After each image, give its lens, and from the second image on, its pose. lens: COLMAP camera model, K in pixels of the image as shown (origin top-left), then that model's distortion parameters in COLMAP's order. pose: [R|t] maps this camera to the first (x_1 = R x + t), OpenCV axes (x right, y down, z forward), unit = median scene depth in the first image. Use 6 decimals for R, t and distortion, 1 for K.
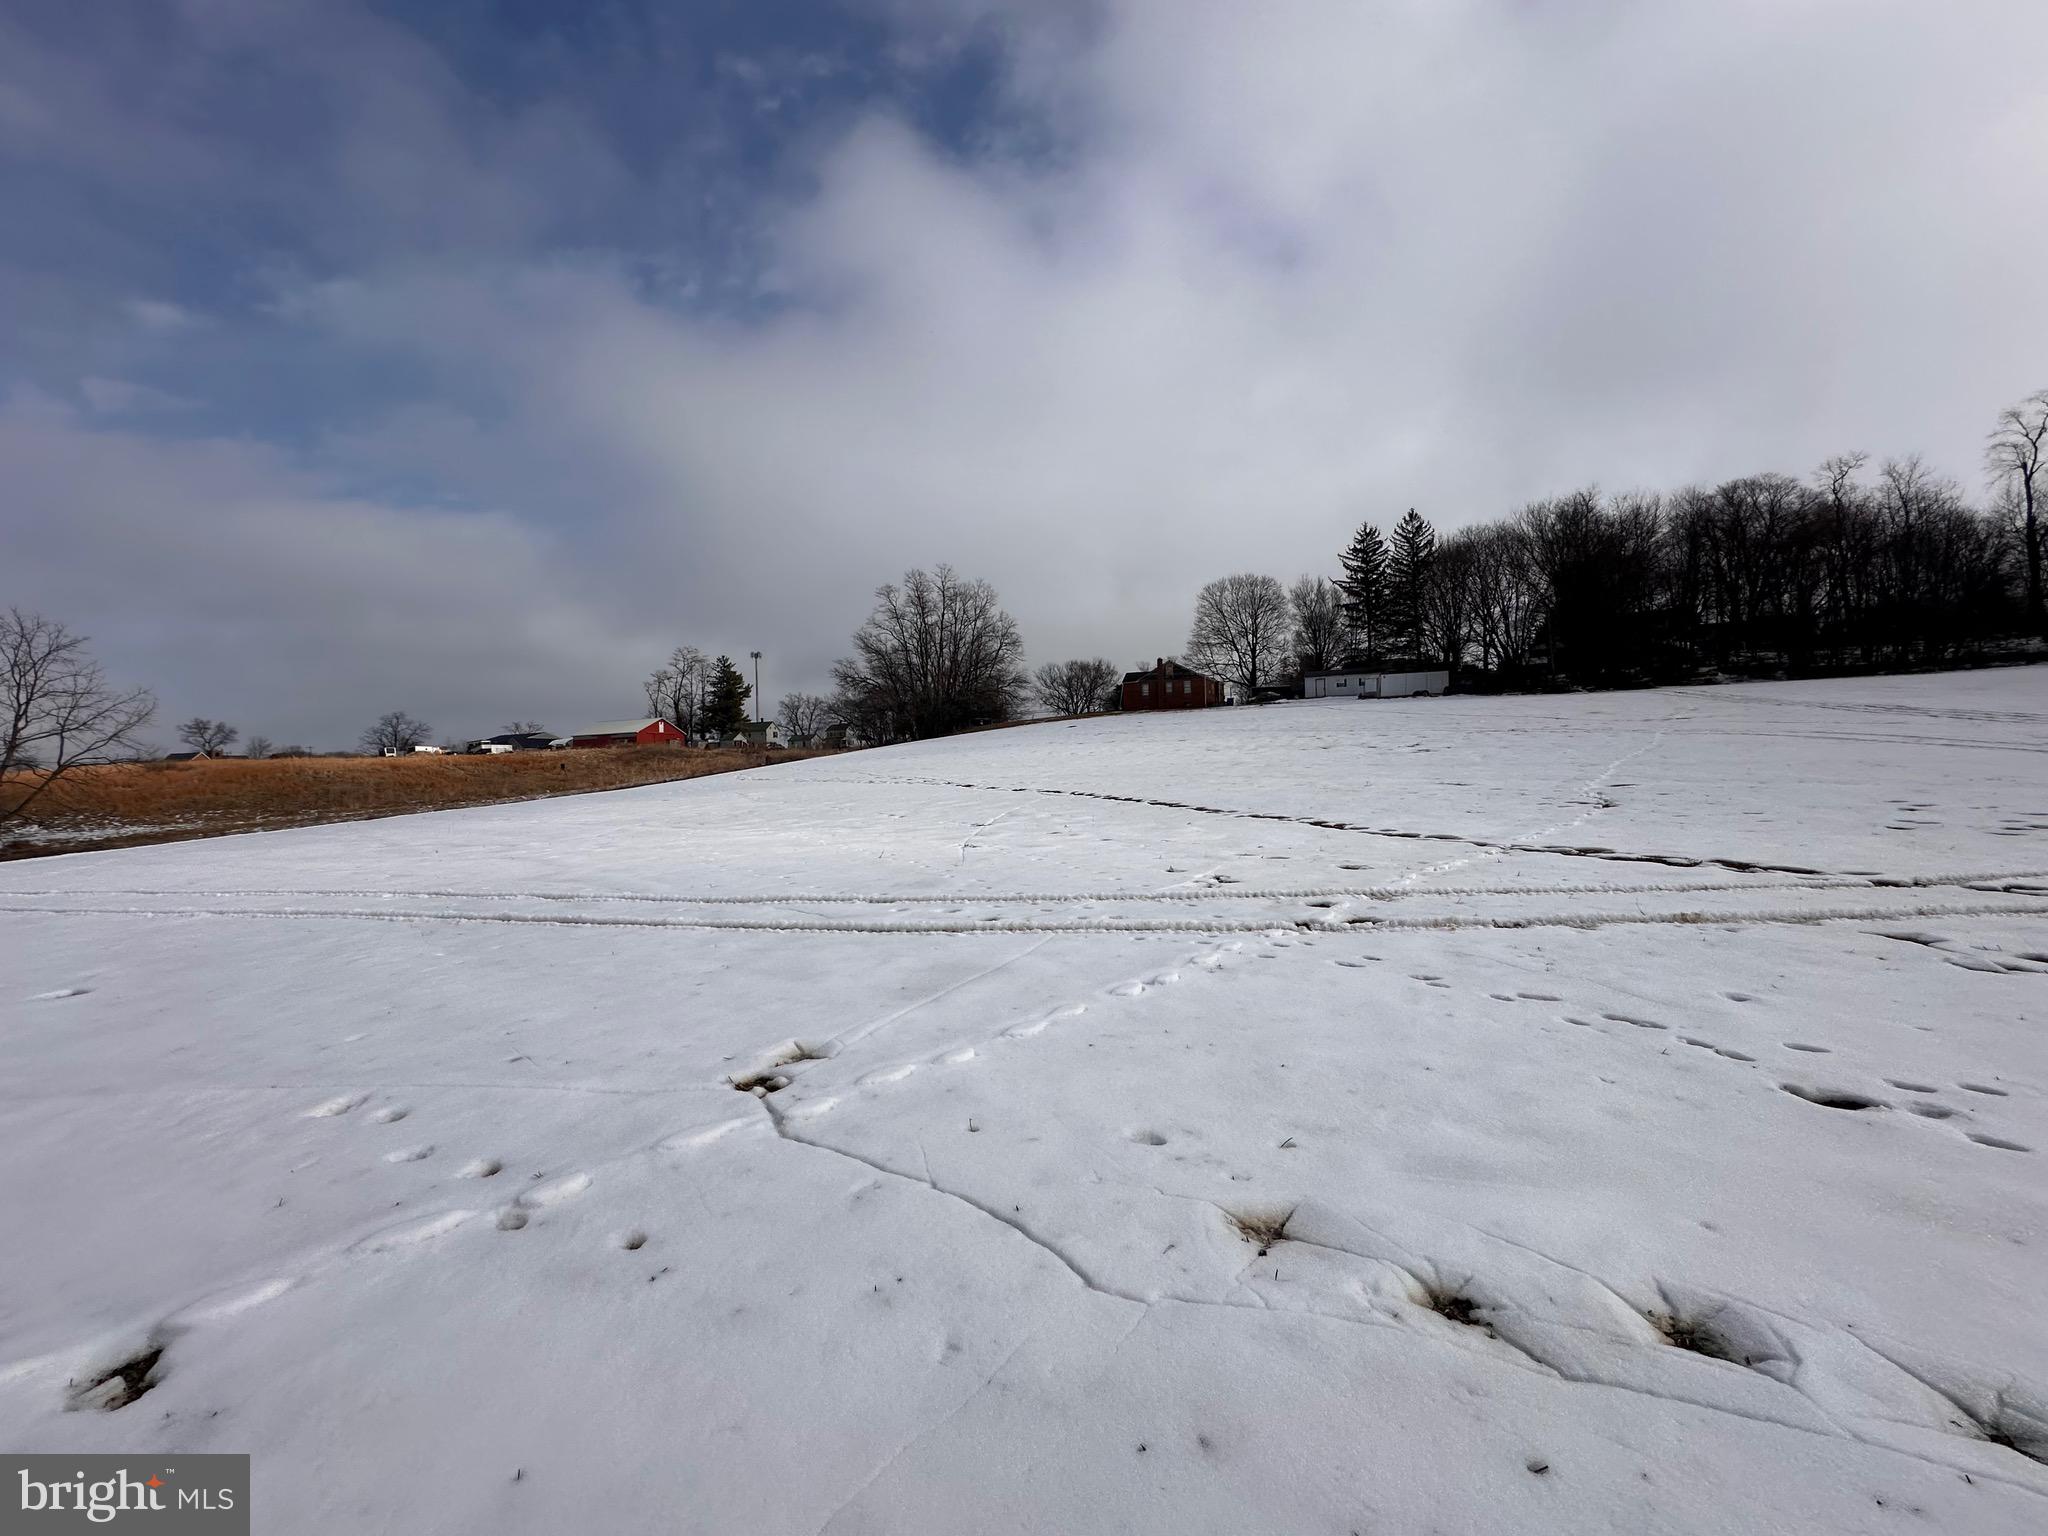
lens RADIAL K [[811.5, 0, 1024.4], [0, 811.5, 772.6], [0, 0, 1]] dist [-0.001557, 0.000479]
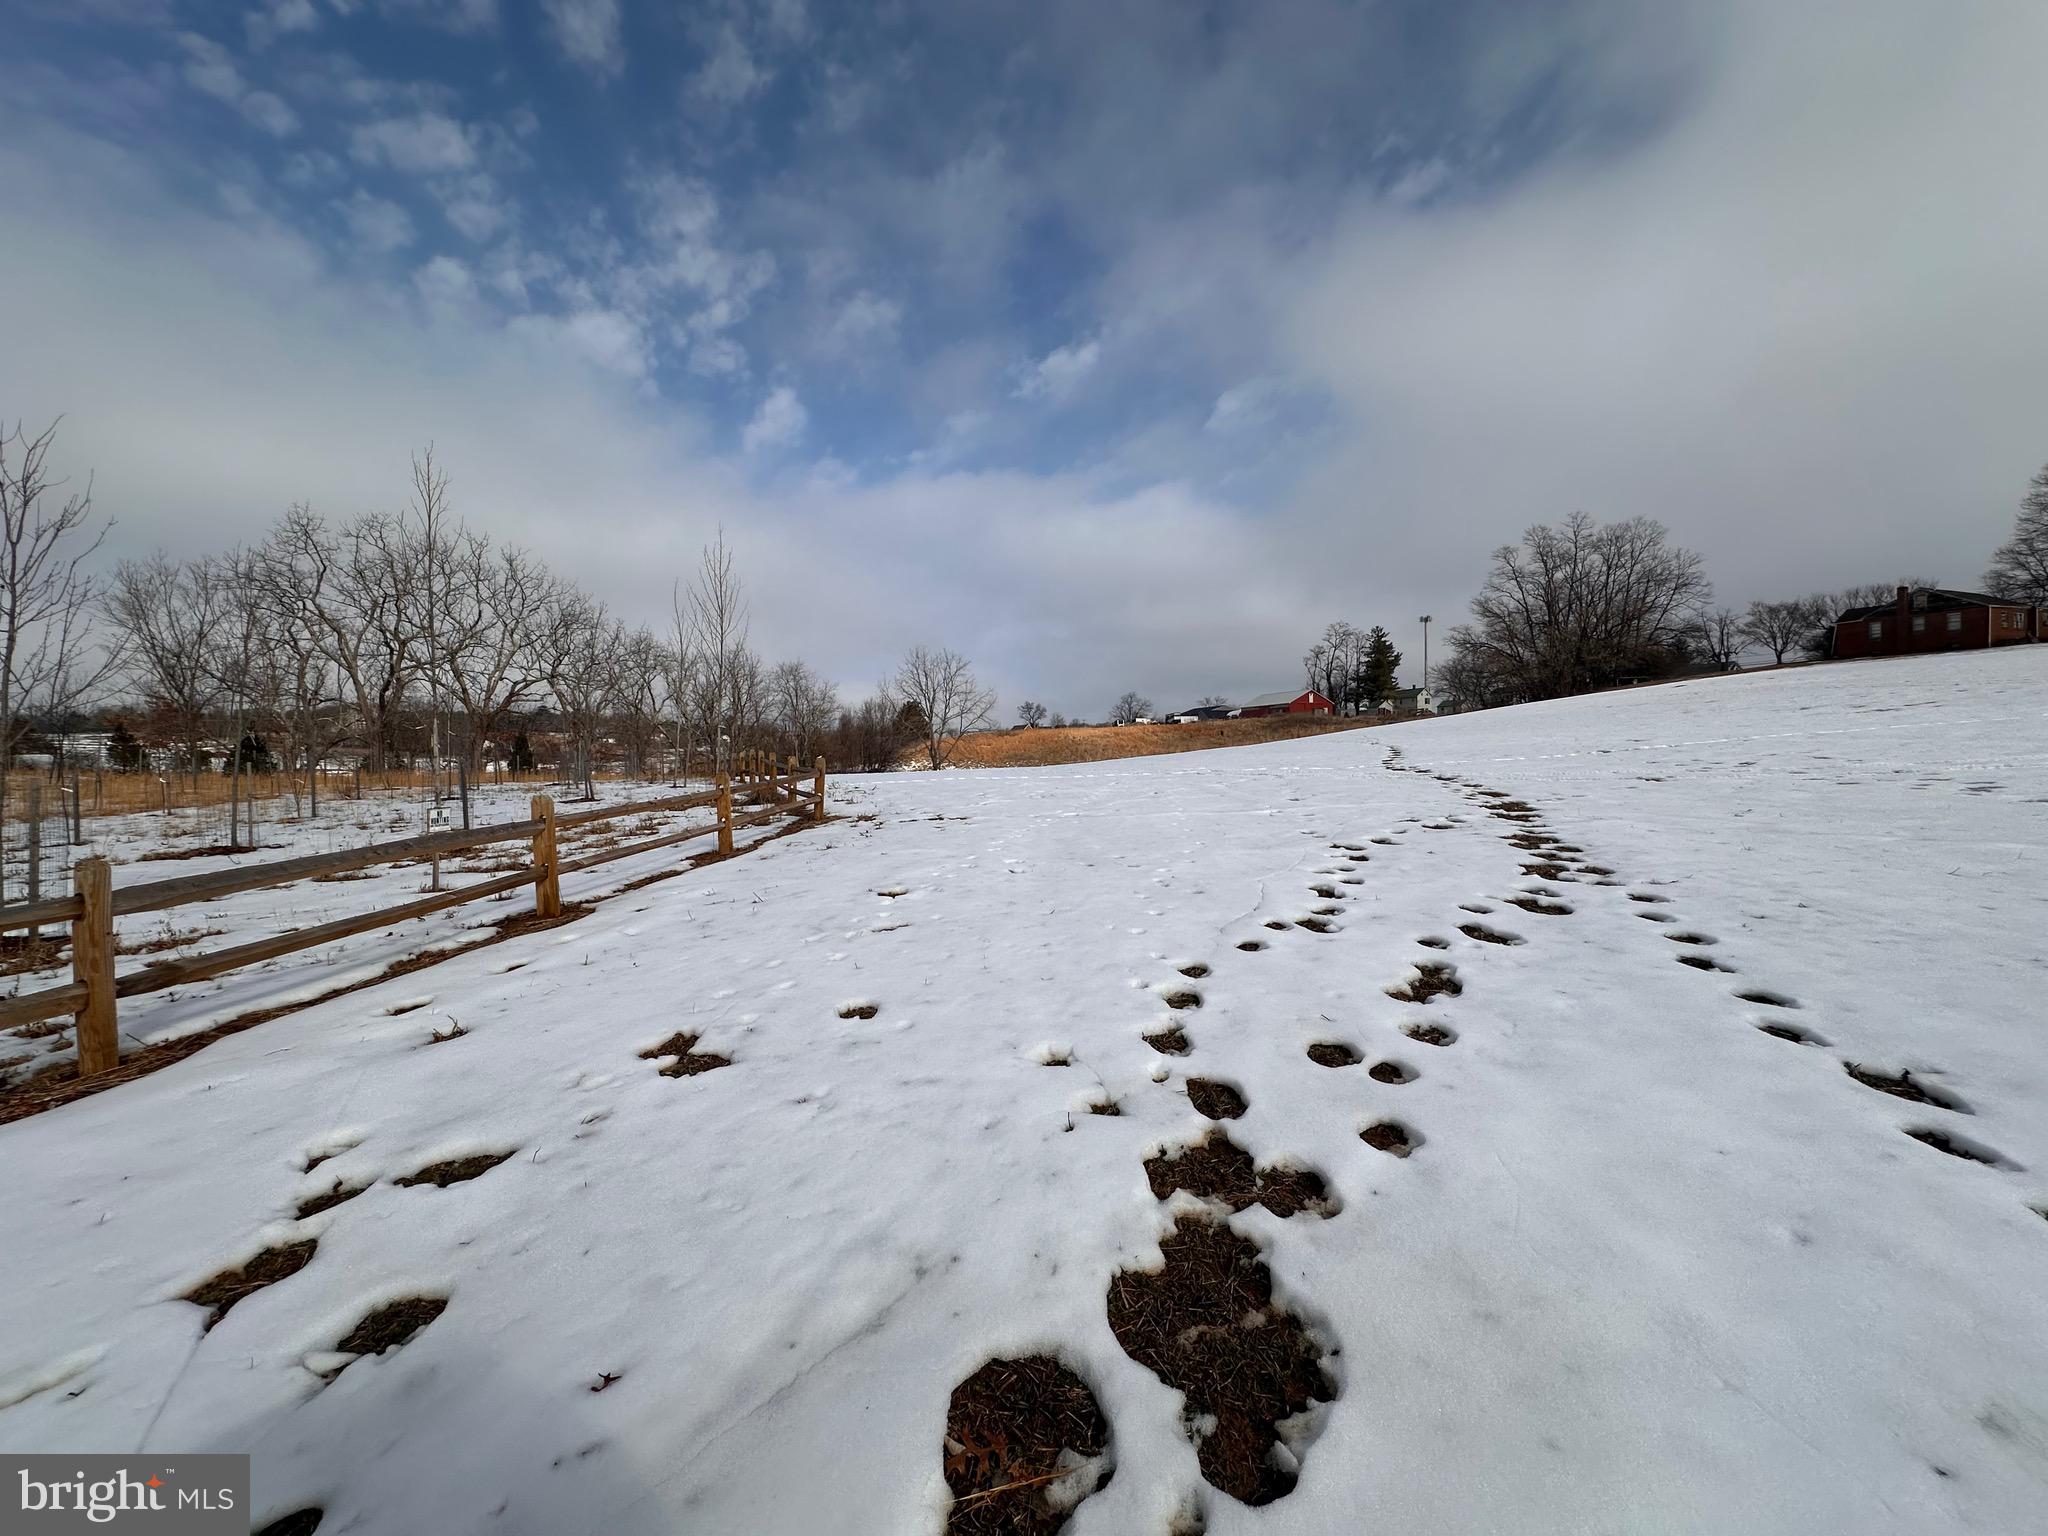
lens RADIAL K [[811.5, 0, 1024.4], [0, 811.5, 772.6], [0, 0, 1]] dist [-0.001557, 0.000479]
pose [[0.693218, 0.032453, -0.719997, 0.130127], [-0.003457, 0.999124, 0.041706, 0.002443], [0.720720, -0.026422, 0.692723, -0.094229]]
